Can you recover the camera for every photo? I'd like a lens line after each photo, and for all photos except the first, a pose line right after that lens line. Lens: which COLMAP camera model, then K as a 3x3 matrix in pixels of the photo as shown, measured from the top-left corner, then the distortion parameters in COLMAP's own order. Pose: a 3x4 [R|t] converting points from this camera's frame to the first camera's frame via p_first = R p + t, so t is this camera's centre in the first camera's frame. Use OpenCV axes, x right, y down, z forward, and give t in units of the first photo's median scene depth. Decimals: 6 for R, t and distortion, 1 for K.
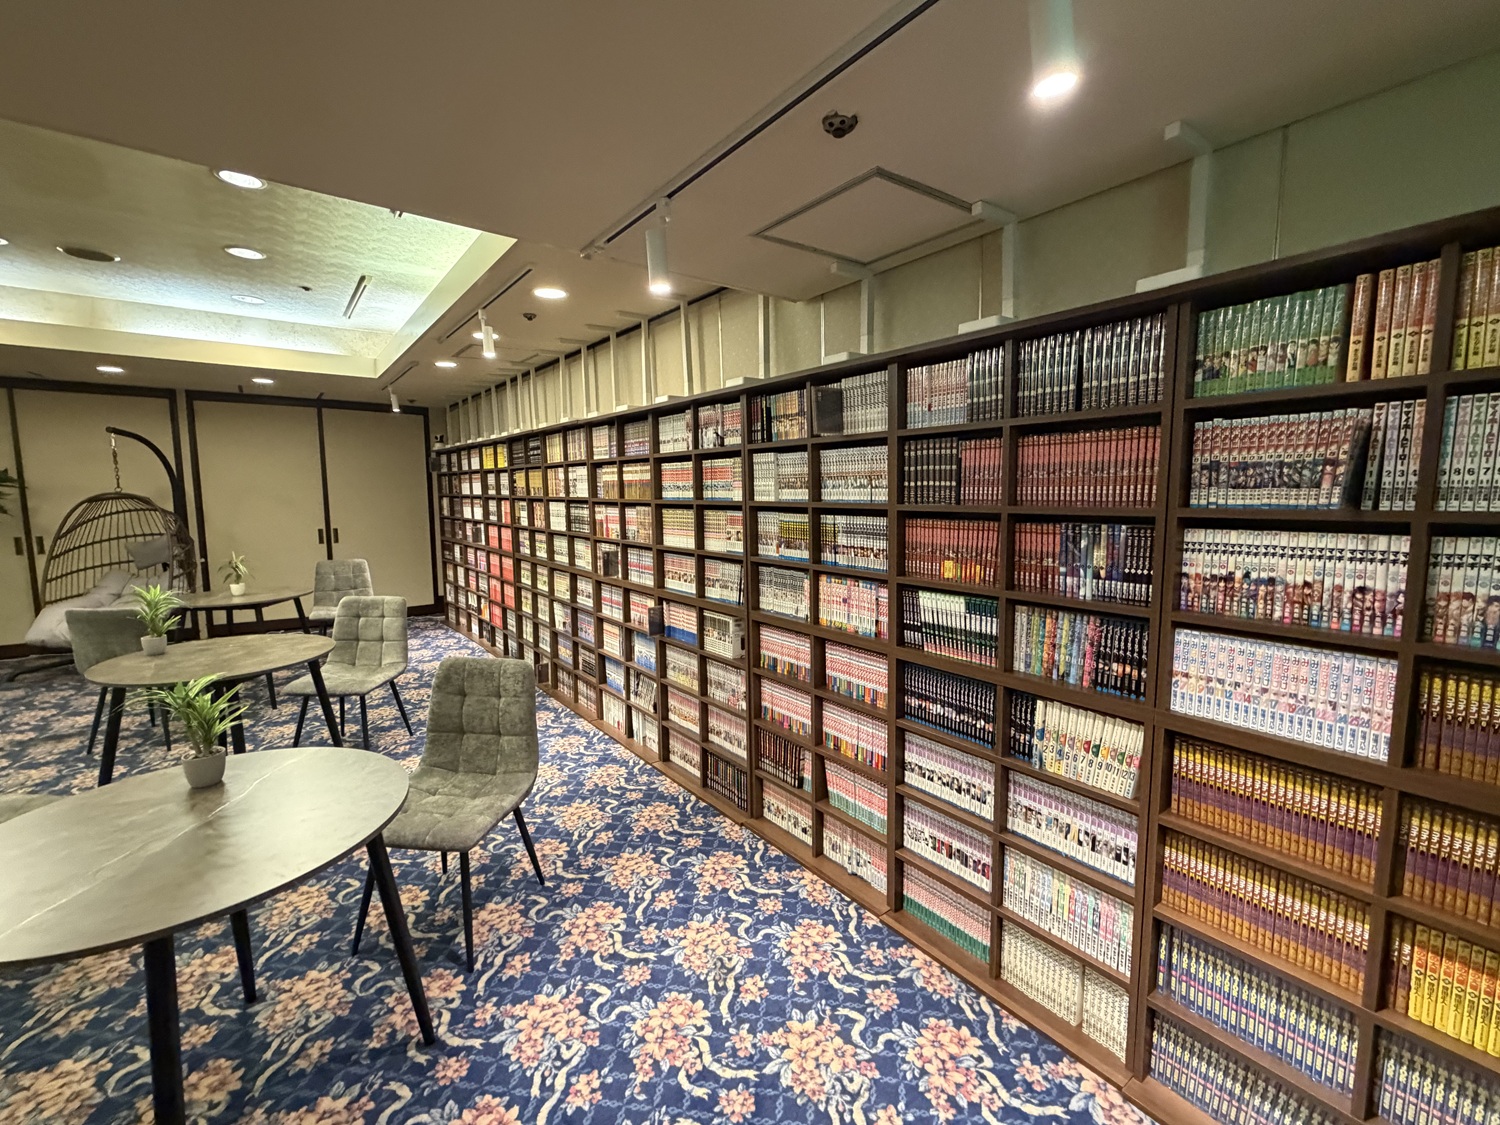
lens RADIAL K [[668.2, 0, 763.3], [0, 668.2, 567.6], [0, 0, 1]] dist [0.000783, 0.000408]
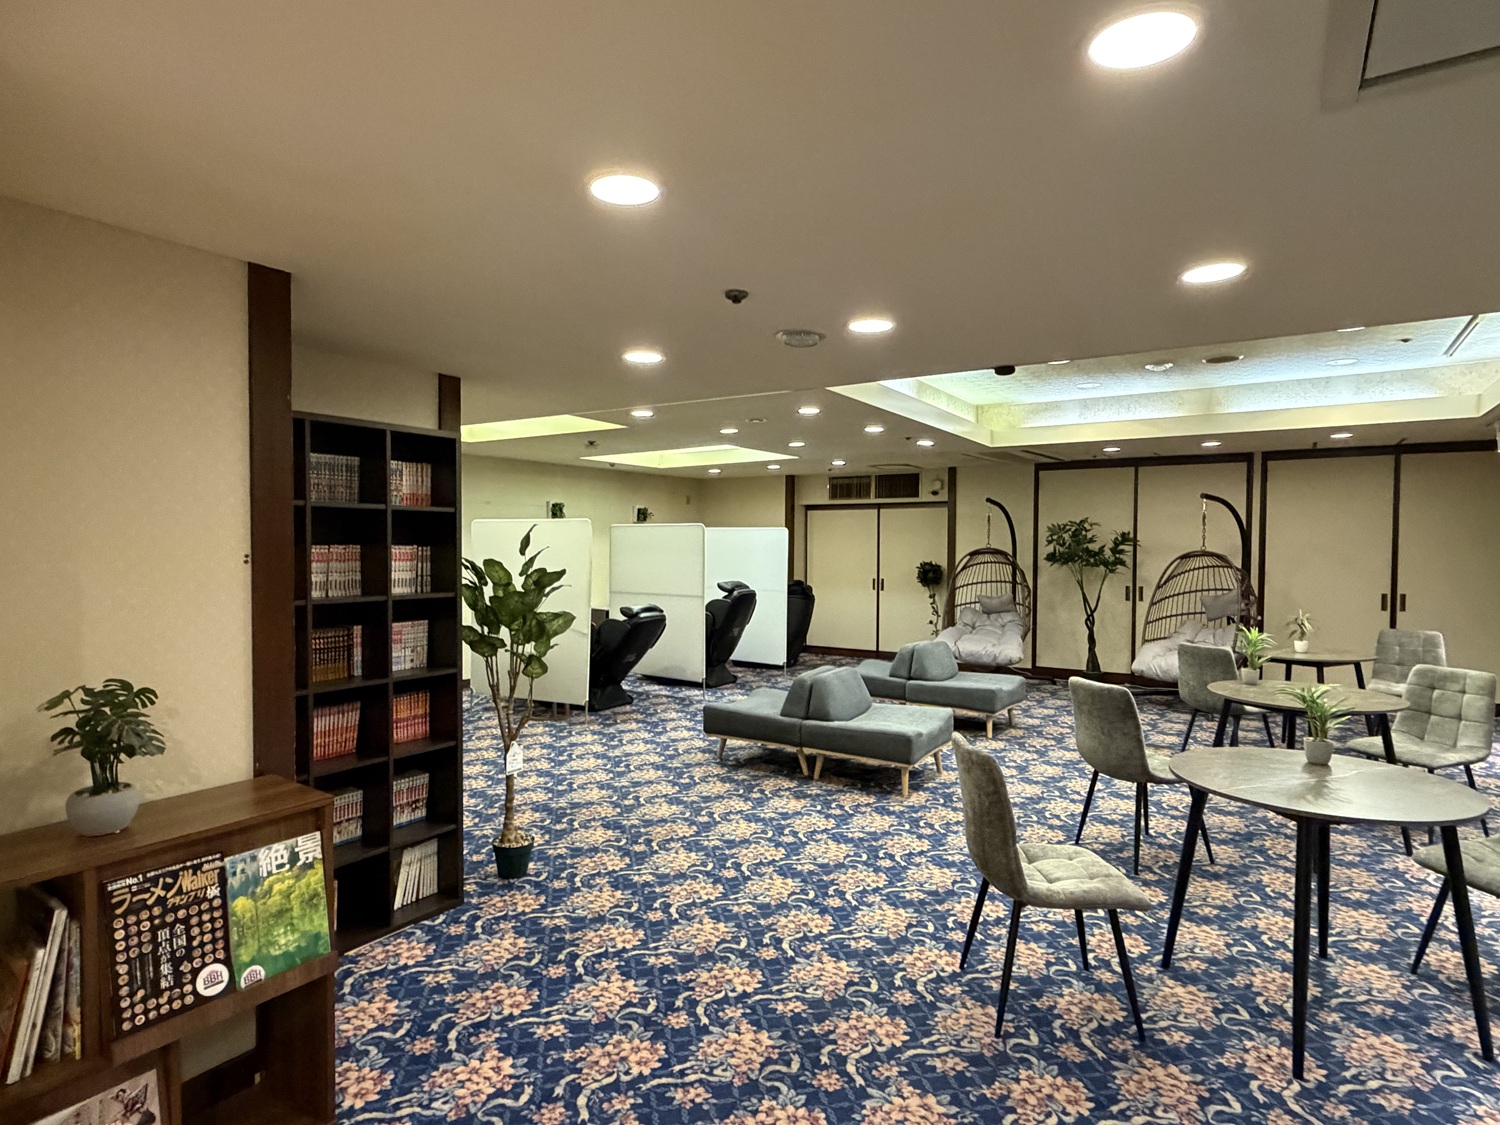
lens RADIAL K [[845.2, 0, 746.4], [0, 845.2, 569.3], [0, 0, 1]] dist [0.000690, 0.000318]
pose [[0.345397, 0.027648, -0.938049, 0.099259], [-0.111597, 0.993683, -0.011804, 0.020468], [0.931798, 0.108760, 0.346300, -0.193517]]
